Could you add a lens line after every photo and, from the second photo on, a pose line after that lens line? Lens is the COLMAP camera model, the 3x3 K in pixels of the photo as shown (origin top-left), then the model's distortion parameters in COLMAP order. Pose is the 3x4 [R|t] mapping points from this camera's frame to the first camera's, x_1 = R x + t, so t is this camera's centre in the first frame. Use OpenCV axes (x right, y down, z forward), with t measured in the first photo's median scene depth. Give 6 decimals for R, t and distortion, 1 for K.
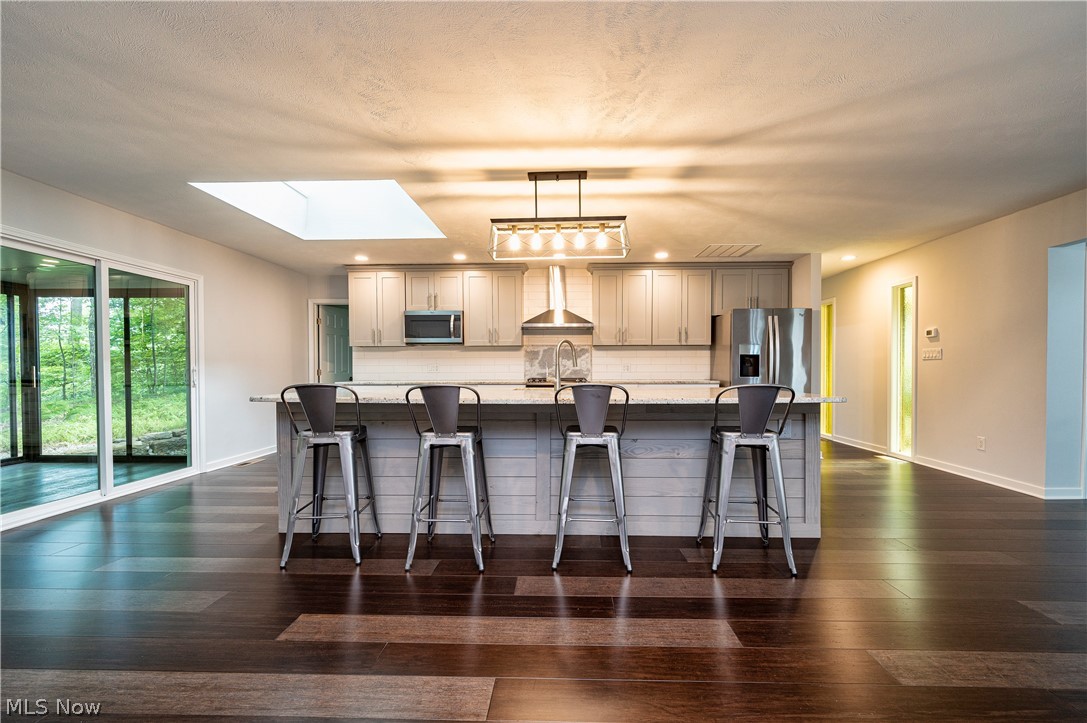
lens RADIAL K [[453.2, 0, 545.1], [0, 453.2, 378.8], [0, 0, 1]] dist [-0.000225, 0.006252]
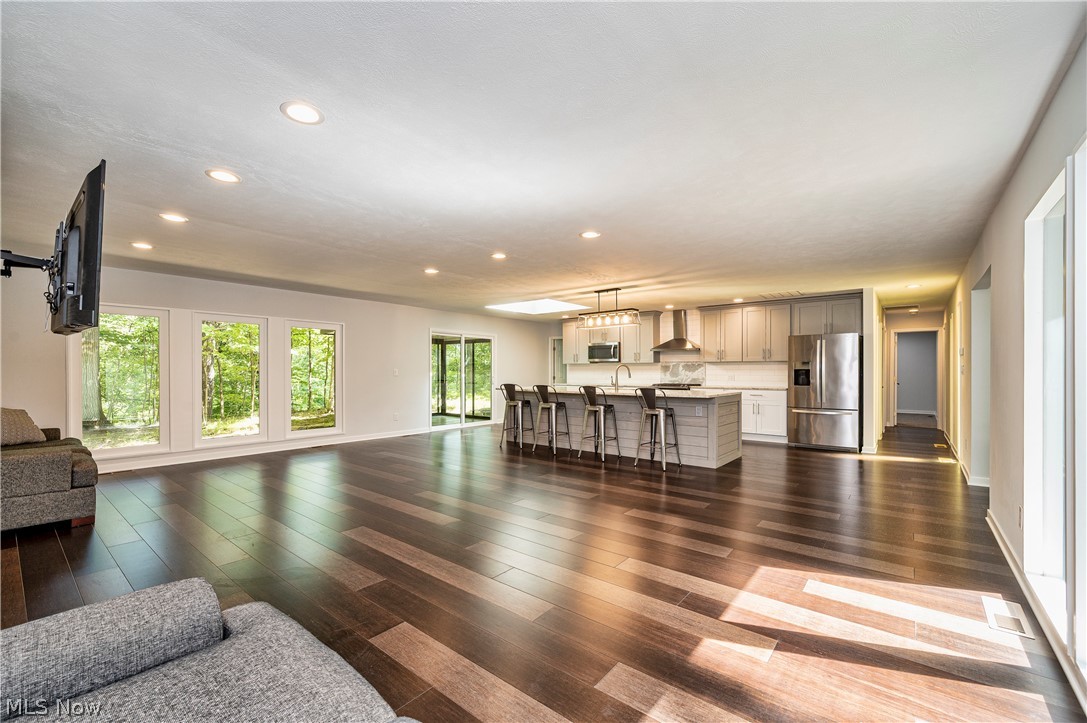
lens RADIAL K [[457.1, 0, 519.5], [0, 457.1, 375.4], [0, 0, 1]] dist [0.000100, -0.000090]
pose [[0.779040, 0.008097, -0.626922, 0.588314], [-0.017175, 0.999817, -0.008429, -0.008297], [0.626739, 0.017334, 0.779037, -0.528321]]
